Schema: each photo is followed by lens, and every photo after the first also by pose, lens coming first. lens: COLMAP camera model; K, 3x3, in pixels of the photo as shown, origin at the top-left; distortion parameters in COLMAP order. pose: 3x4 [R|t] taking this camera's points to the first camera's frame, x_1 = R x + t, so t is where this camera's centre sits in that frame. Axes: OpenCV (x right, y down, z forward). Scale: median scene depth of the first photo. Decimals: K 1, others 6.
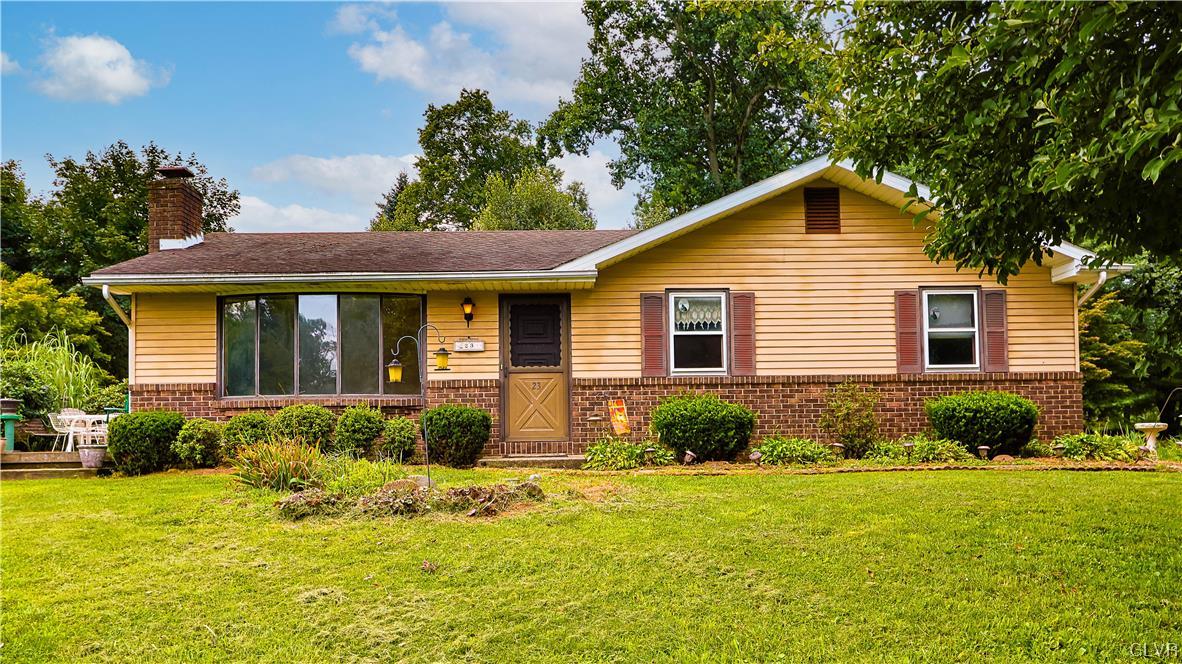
lens RADIAL K [[922.3, 0, 588.3], [0, 922.3, 409.2], [0, 0, 1]] dist [-0.005648, 0.000233]
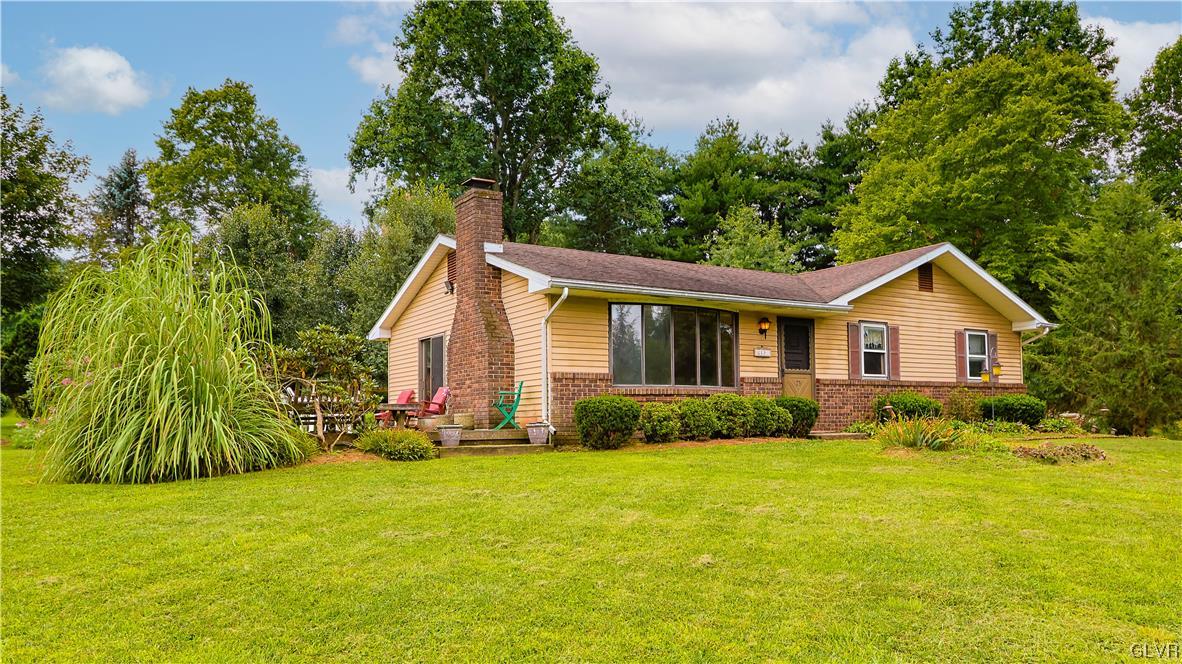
lens RADIAL K [[838.6, 0, 596.5], [0, 838.6, 394.7], [0, 0, 1]] dist [-0.011450, 0.000552]
pose [[0.862651, 0.021138, 0.505358, -0.960350], [-0.016285, 0.999769, -0.014020, 0.015160], [-0.505537, 0.003865, 0.862796, 0.051677]]
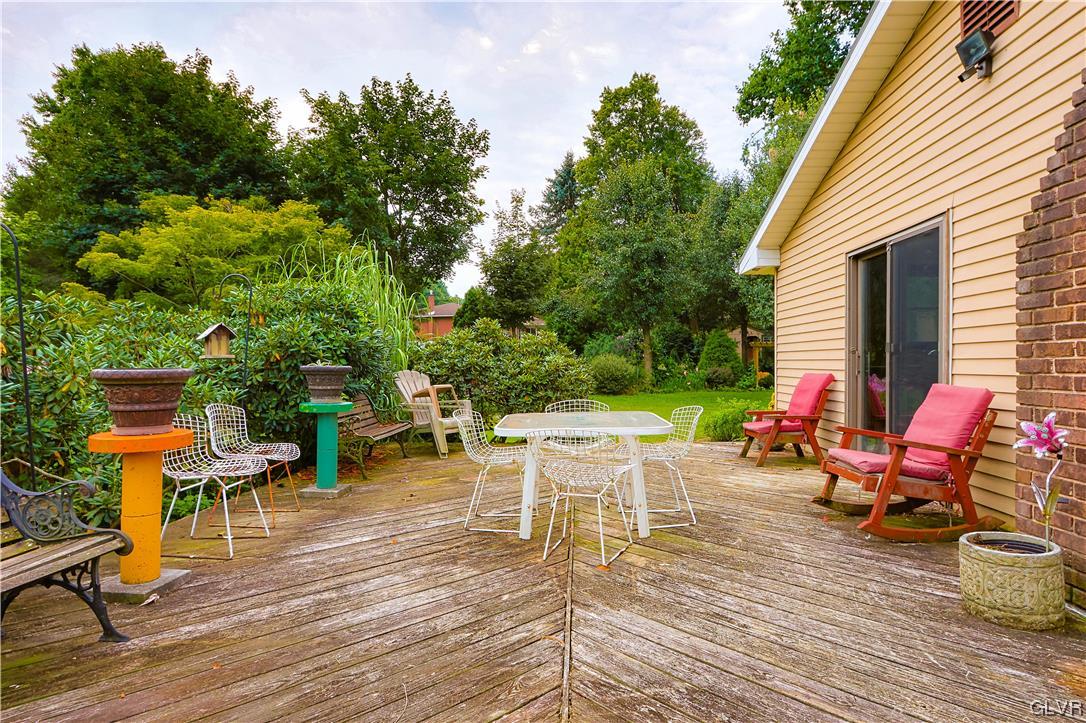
lens RADIAL K [[581.0, 0, 569.5], [0, 581.0, 361.2], [0, 0, 1]] dist [-0.003632, 0.000210]
pose [[0.998203, 0.011786, -0.058757, -0.677419], [-0.009849, 0.999402, 0.033159, -0.029181], [0.059113, -0.032521, 0.997721, 0.999969]]
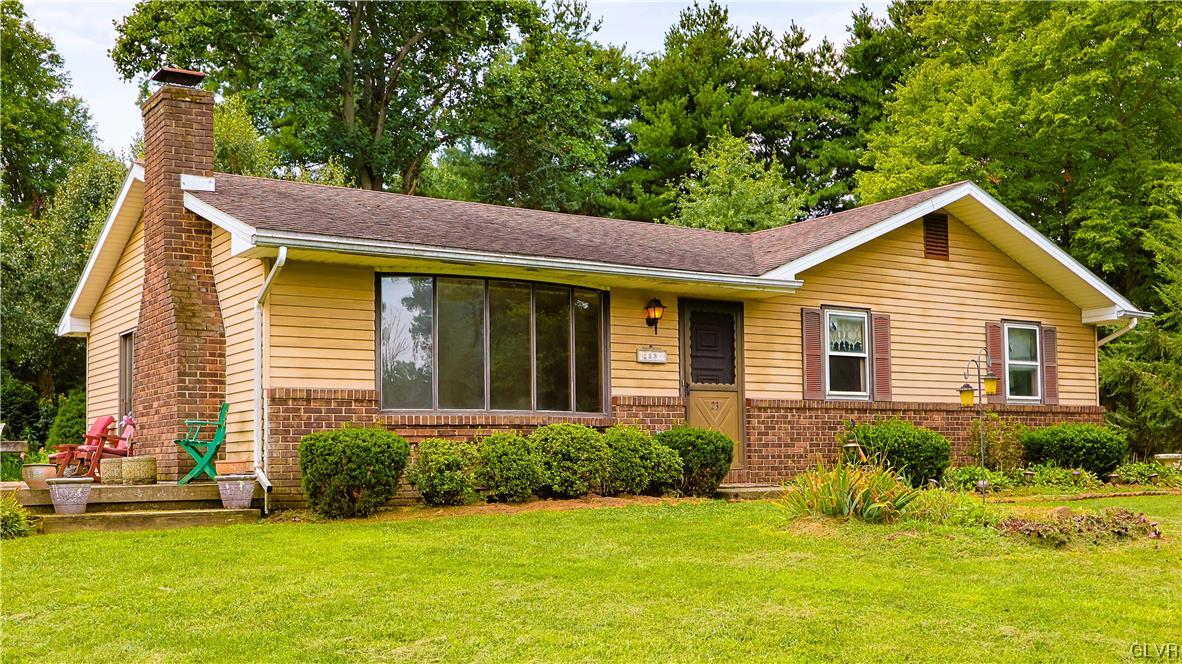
lens RADIAL K [[1231.6, 0, 585.2], [0, 1231.6, 418.1], [0, 0, 1]] dist [-0.000423, -0.019054]
pose [[0.852283, 0.022161, 0.522611, -0.760710], [-0.016743, 0.999746, -0.015087, 0.005655], [-0.522812, 0.004109, 0.852438, 0.073230]]
